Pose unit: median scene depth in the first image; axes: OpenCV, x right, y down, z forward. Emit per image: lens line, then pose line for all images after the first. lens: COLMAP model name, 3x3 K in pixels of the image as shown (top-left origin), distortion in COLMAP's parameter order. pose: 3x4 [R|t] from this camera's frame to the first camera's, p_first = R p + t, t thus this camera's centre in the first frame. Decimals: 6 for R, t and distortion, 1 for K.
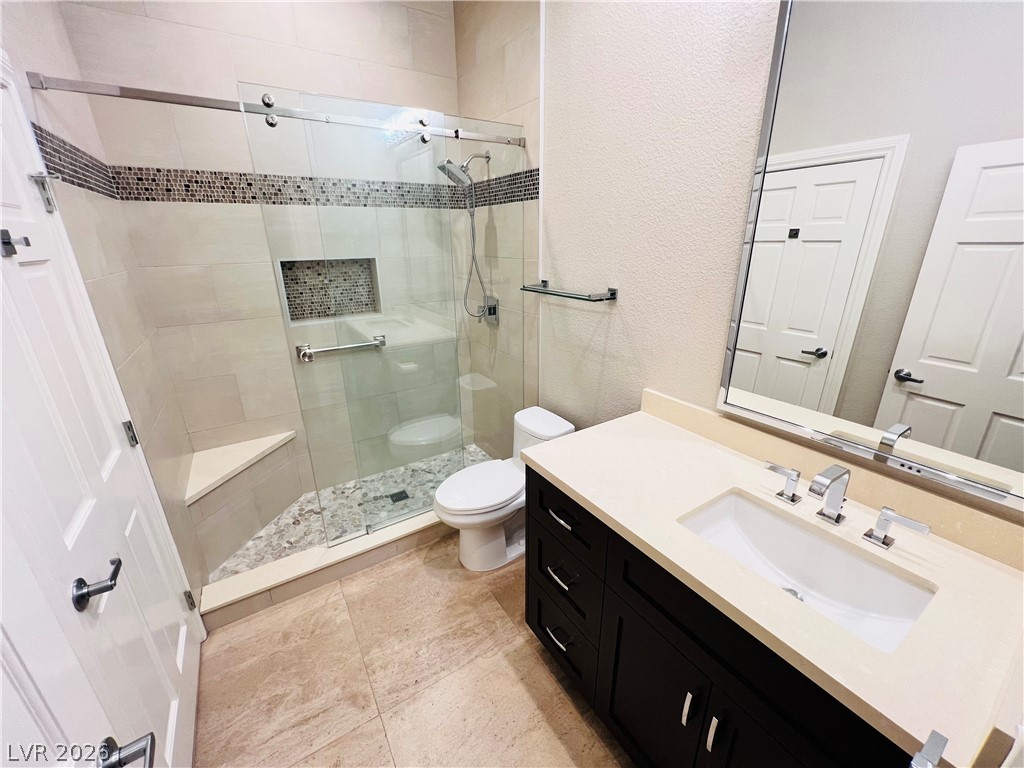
lens RADIAL K [[413.4, 0, 510.4], [0, 413.4, 381.7], [0, 0, 1]] dist [-0.001265, 0.000137]
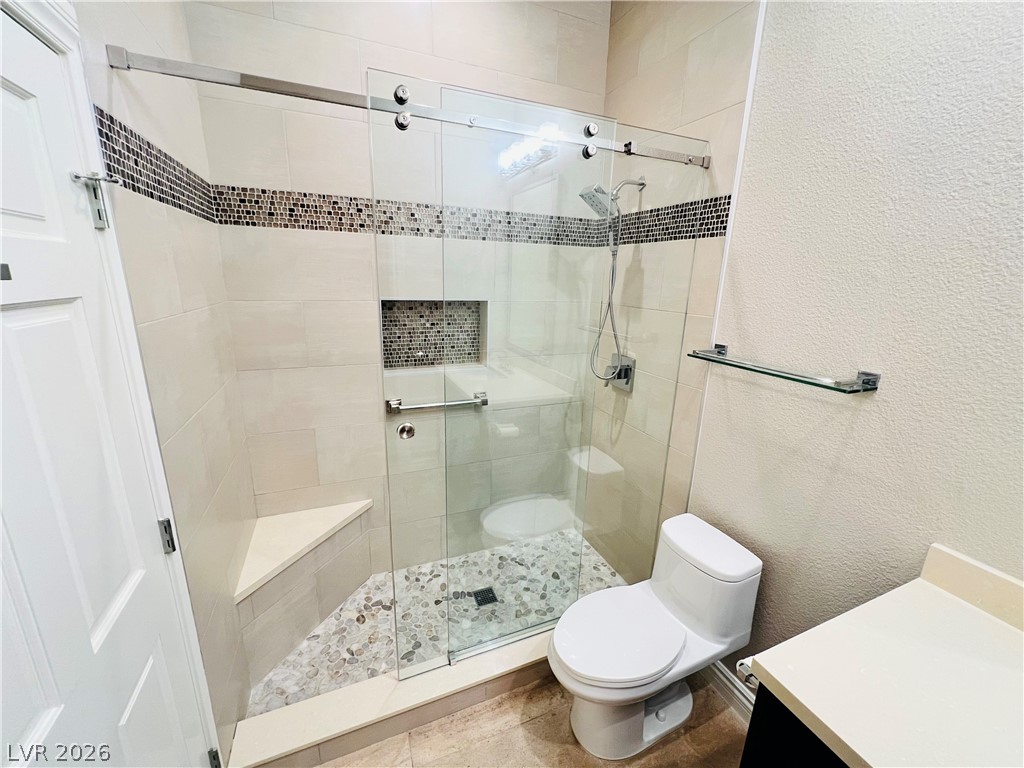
lens RADIAL K [[413.4, 0, 510.4], [0, 413.4, 381.7], [0, 0, 1]] dist [-0.001265, 0.000137]
pose [[0.984989, 0.080146, -0.152882, -0.155958], [-0.092934, 0.992580, -0.078411, -0.084654], [0.145464, 0.091442, 0.985129, 0.224448]]
